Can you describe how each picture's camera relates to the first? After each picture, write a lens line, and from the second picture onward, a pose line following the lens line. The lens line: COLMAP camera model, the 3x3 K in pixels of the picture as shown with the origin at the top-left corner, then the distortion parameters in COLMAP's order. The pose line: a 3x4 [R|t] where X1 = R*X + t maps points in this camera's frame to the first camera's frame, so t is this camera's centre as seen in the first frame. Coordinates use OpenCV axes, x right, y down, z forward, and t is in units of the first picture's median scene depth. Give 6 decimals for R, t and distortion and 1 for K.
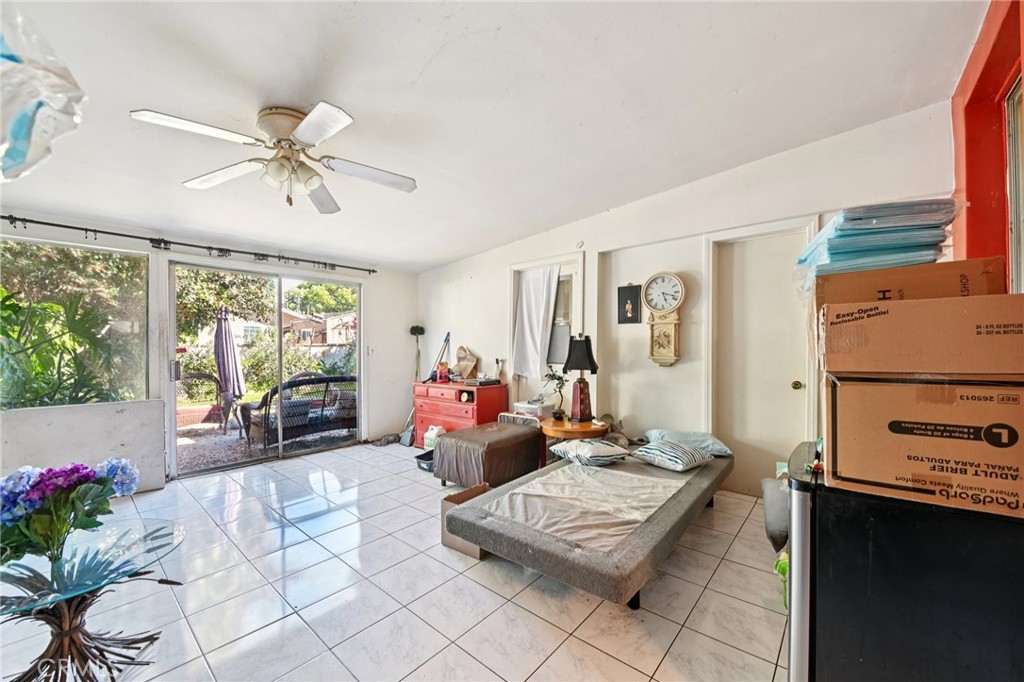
lens RADIAL K [[387.5, 0, 516.9], [0, 387.5, 346.6], [0, 0, 1]] dist [0.000325, -0.000020]
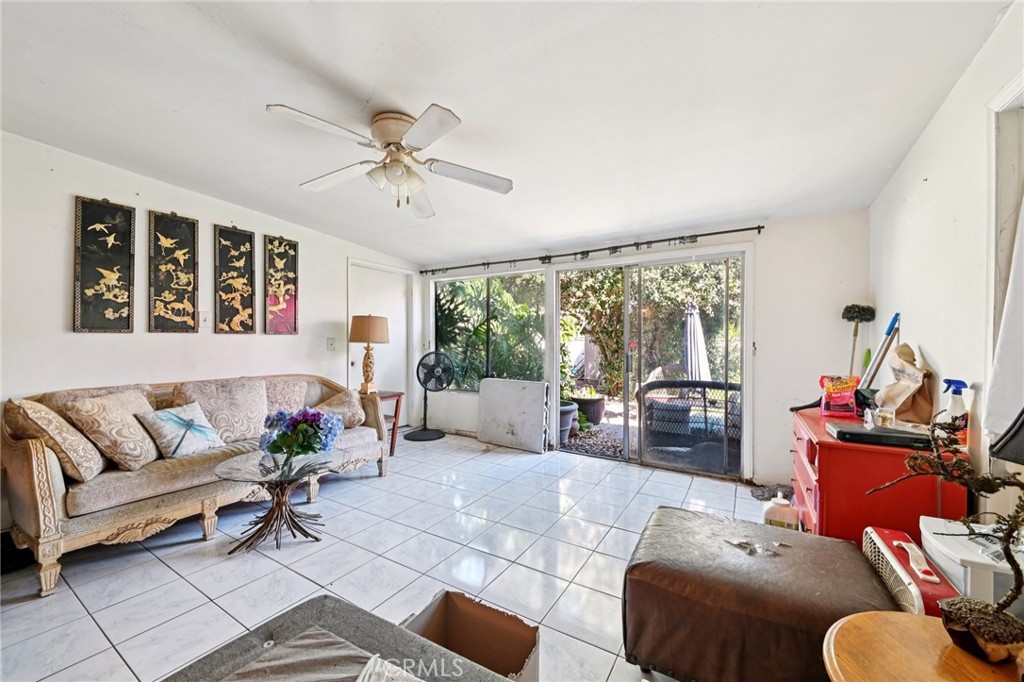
lens RADIAL K [[387.5, 0, 514.2], [0, 387.5, 339.0], [0, 0, 1]] dist [0.000325, -0.000020]
pose [[0.156282, 0.001909, -0.987711, 0.269844], [-0.000517, 0.999998, 0.001851, -0.008700], [0.987712, 0.000222, 0.156283, 0.609734]]
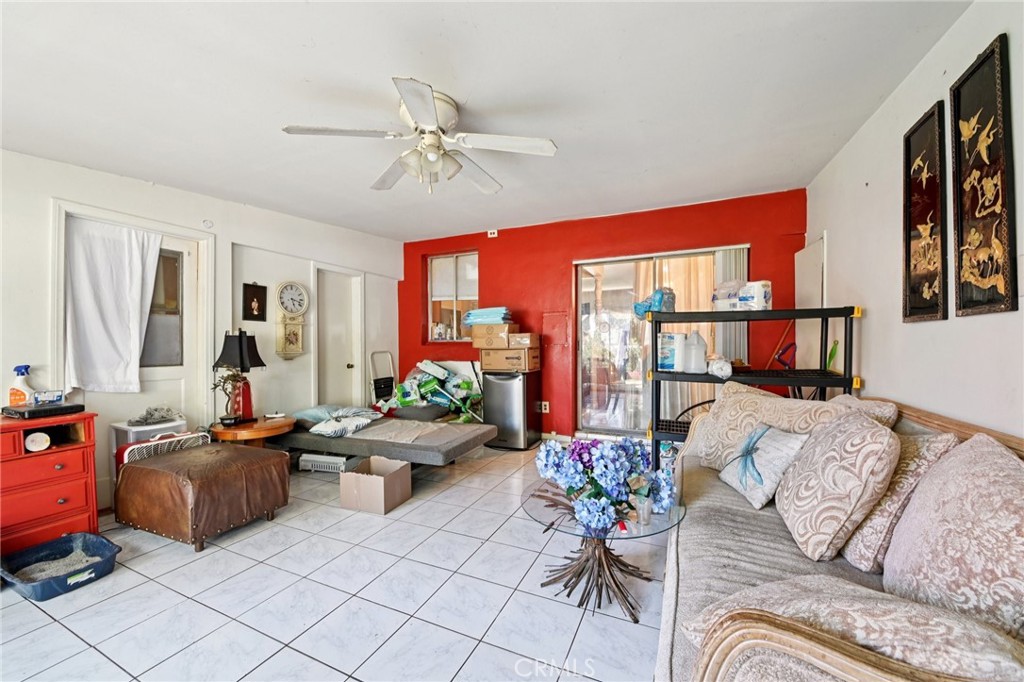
lens RADIAL K [[387.5, 0, 512.4], [0, 387.5, 342.9], [0, 0, 1]] dist [0.000325, -0.000020]
pose [[-0.262685, 0.005360, 0.964867, -0.841663], [0.004913, 0.999979, -0.004217, 0.006675], [-0.964869, 0.003633, -0.262706, 0.573787]]
